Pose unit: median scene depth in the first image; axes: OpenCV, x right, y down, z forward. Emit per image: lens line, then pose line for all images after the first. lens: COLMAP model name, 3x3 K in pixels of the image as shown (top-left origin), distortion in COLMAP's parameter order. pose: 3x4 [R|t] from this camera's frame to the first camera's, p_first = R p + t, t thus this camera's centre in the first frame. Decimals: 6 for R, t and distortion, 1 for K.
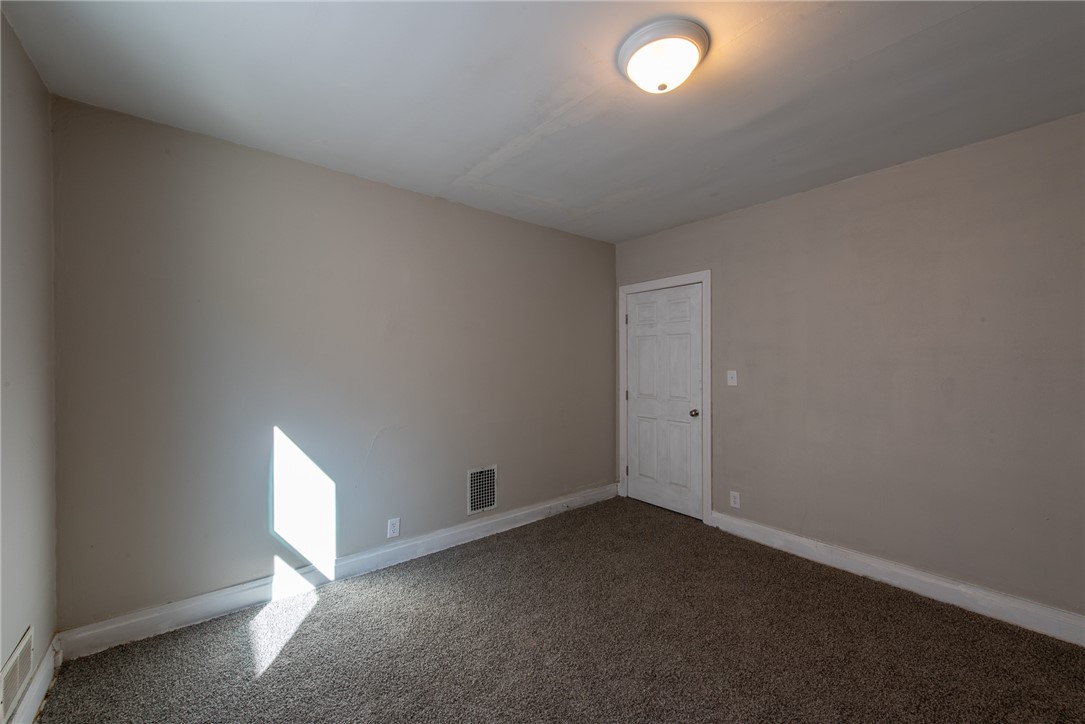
lens RADIAL K [[422.5, 0, 541.5], [0, 422.5, 361.0], [0, 0, 1]] dist [0.010702, -0.002423]
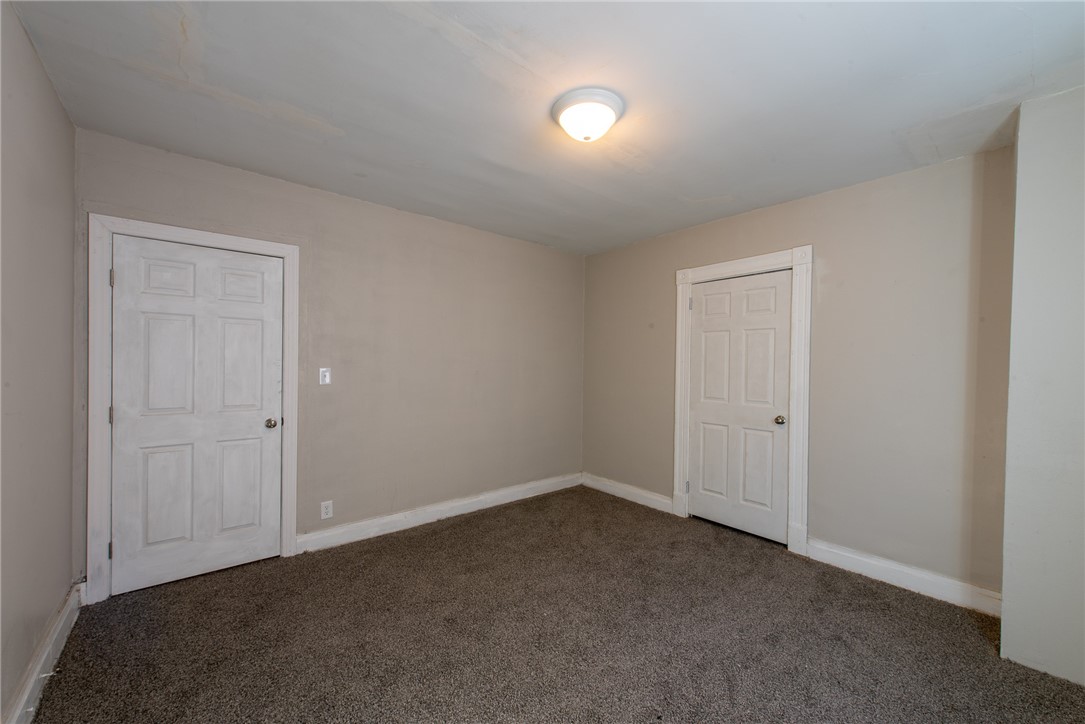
lens RADIAL K [[422.5, 0, 545.3], [0, 422.5, 363.7], [0, 0, 1]] dist [0.010702, -0.002423]
pose [[-0.017012, -0.002308, 0.999853, -0.452493], [-0.017290, 0.999848, 0.002014, 0.003568], [-0.999706, -0.017253, -0.017050, 0.542265]]
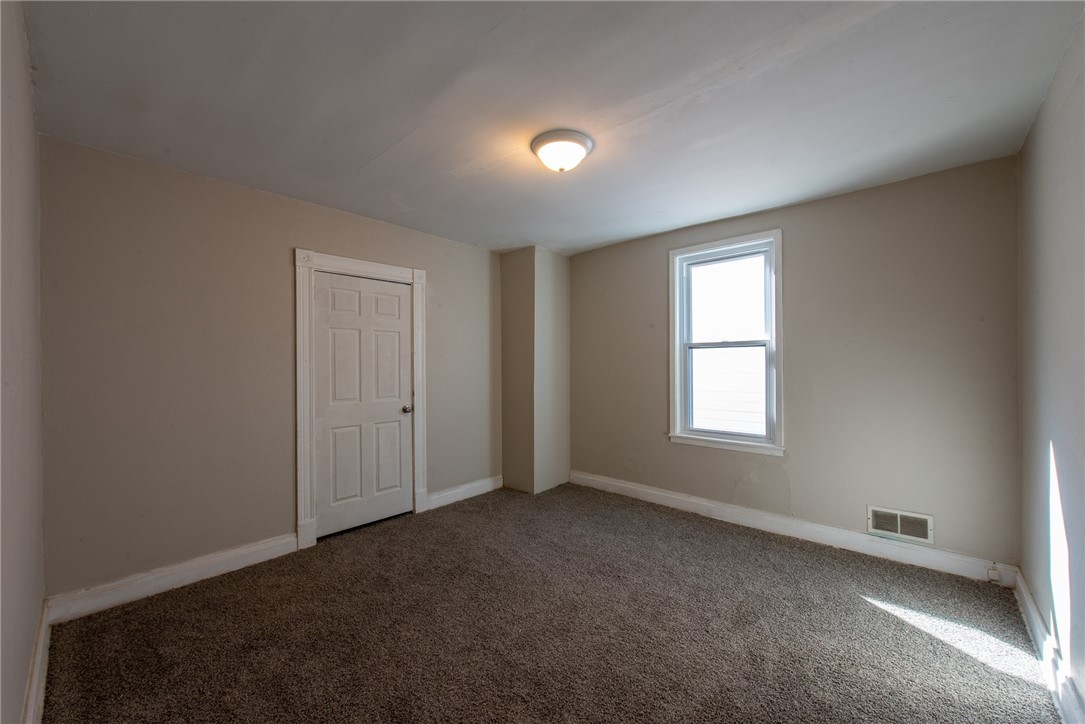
lens RADIAL K [[422.5, 0, 541.3], [0, 422.5, 364.0], [0, 0, 1]] dist [0.010702, -0.002423]
pose [[-0.988593, 0.008177, -0.150393, 0.271306], [0.008980, 0.999949, -0.004666, 0.009331], [0.150347, -0.005963, -0.988615, 1.145612]]
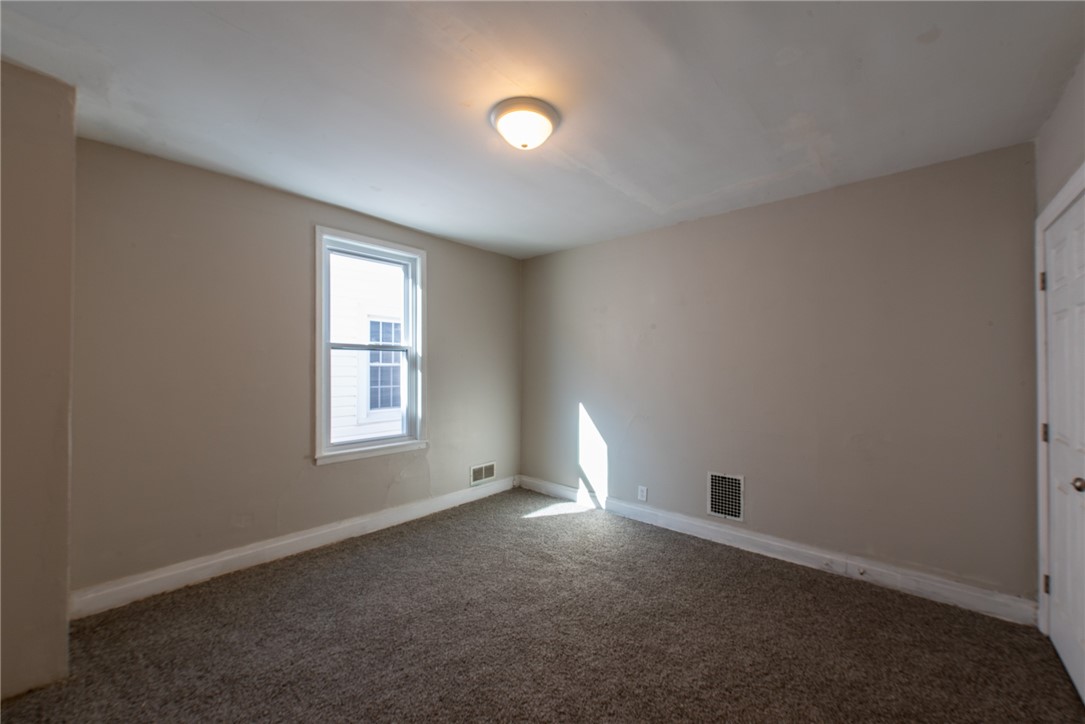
lens RADIAL K [[422.5, 0, 545.9], [0, 422.5, 365.1], [0, 0, 1]] dist [0.010702, -0.002423]
pose [[0.170363, 0.000939, -0.985381, 0.727161], [-0.000531, 0.999999, 0.000861, 0.001387], [0.985381, 0.000377, 0.170363, 0.408358]]
